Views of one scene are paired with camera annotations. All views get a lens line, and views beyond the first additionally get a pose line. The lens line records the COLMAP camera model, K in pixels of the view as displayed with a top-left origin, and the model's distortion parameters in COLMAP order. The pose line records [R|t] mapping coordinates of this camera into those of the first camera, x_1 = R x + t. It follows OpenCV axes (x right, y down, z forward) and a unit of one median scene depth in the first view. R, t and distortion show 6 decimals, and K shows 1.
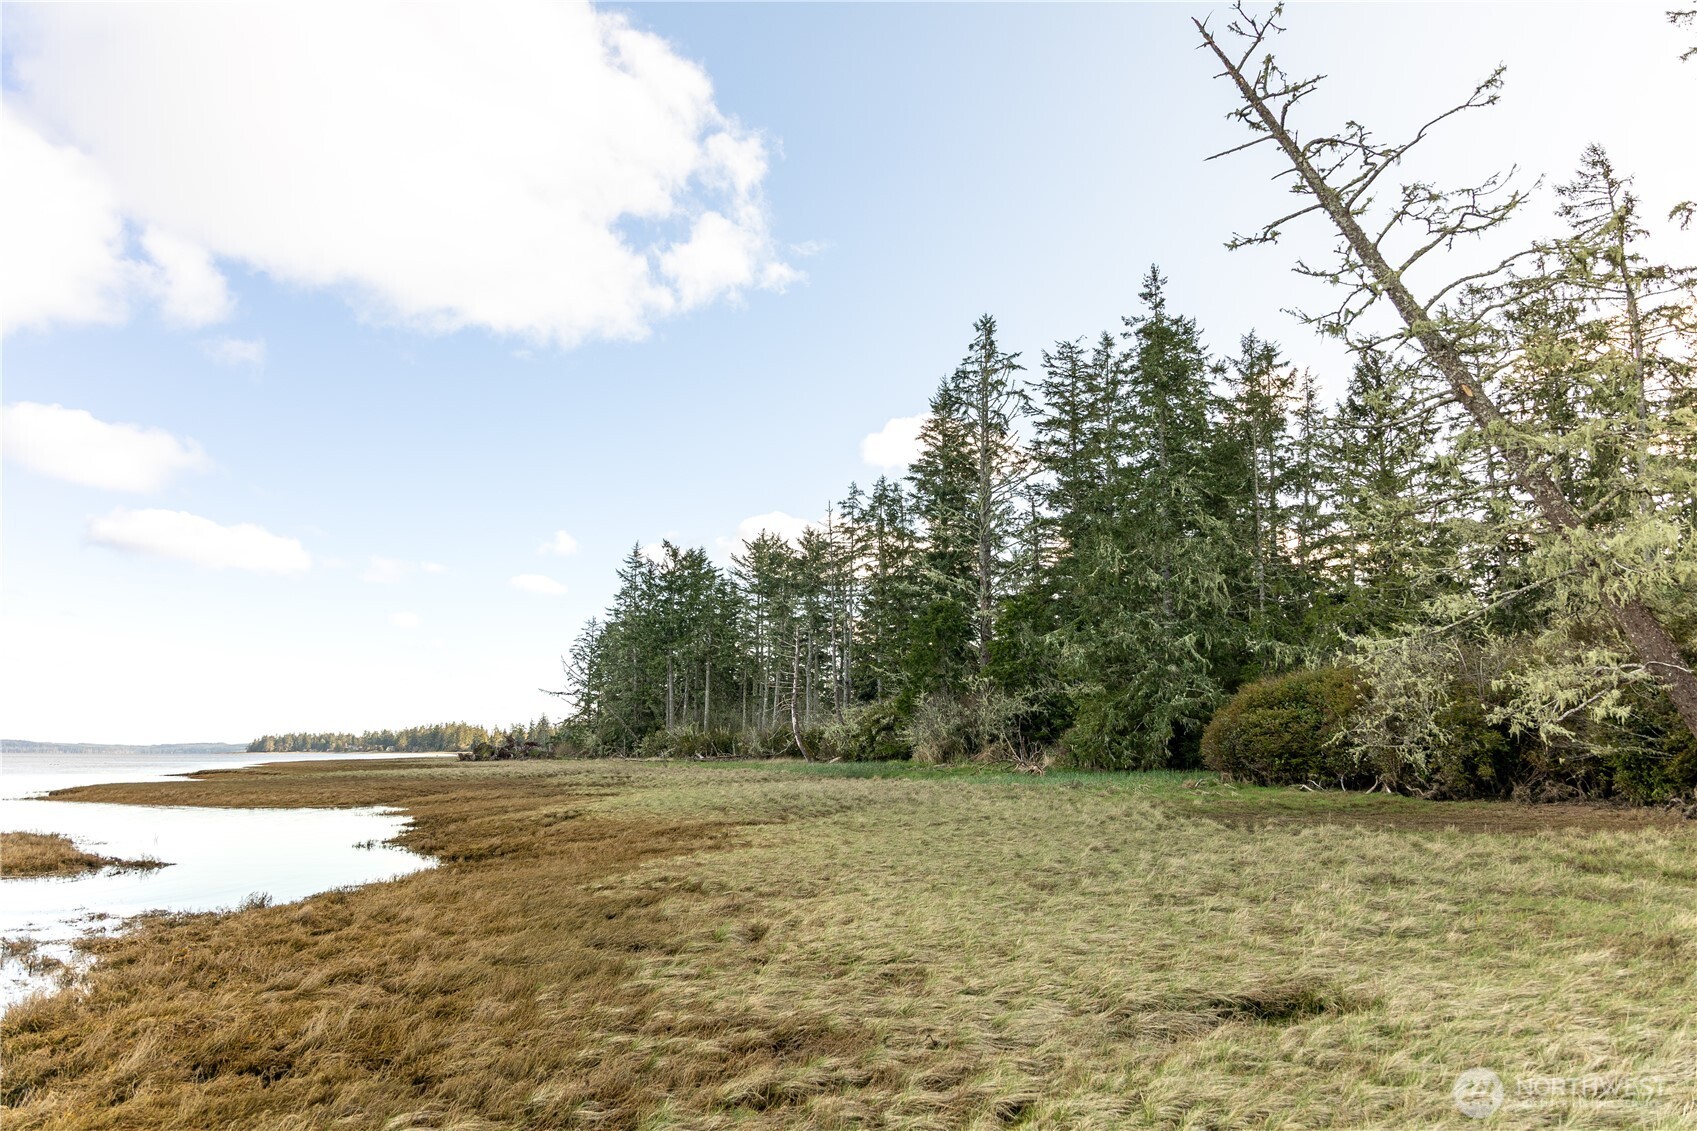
lens RADIAL K [[1134.3, 0, 847.7], [0, 1134.3, 588.4], [0, 0, 1]] dist [0.105381, -0.073490]
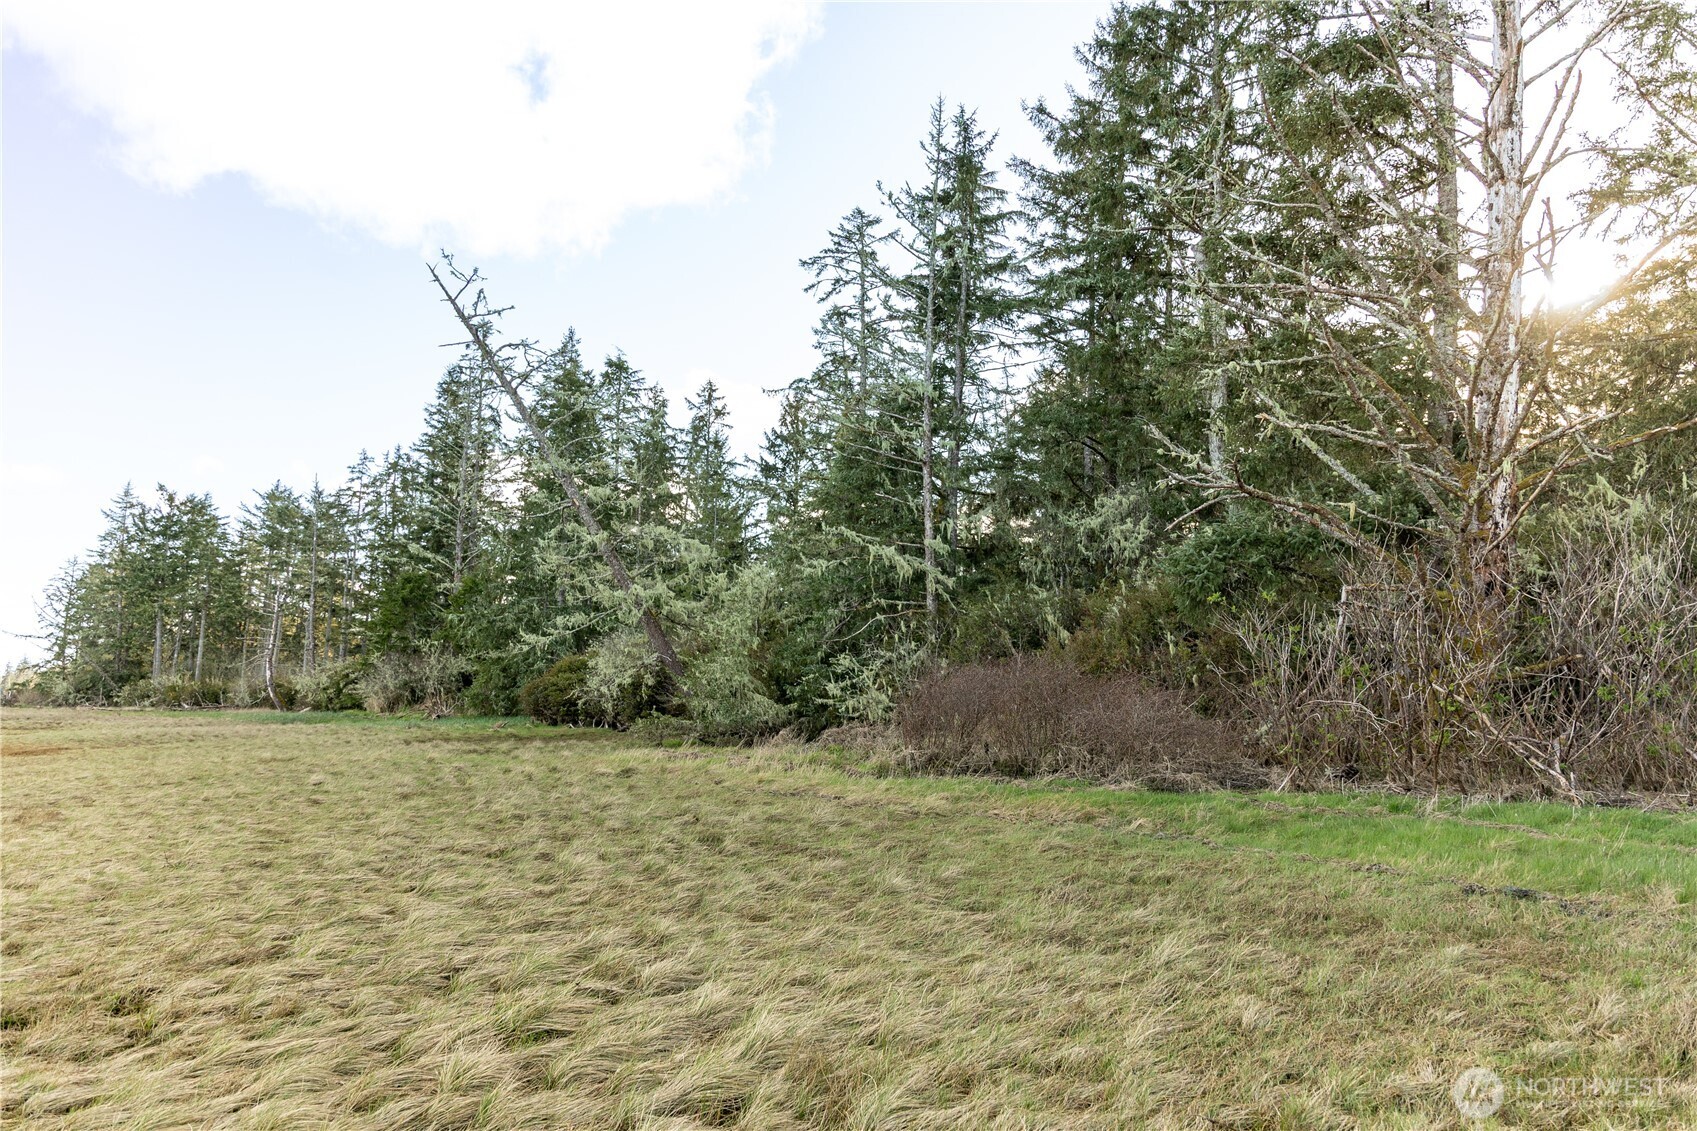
lens RADIAL K [[1134.3, 0, 847.7], [0, 1134.3, 588.4], [0, 0, 1]] dist [0.105381, -0.073490]
pose [[0.938851, 0.048334, 0.340914, 0.056775], [-0.061983, 0.997648, 0.029252, -0.019596], [-0.338698, -0.048595, 0.939639, -0.139348]]
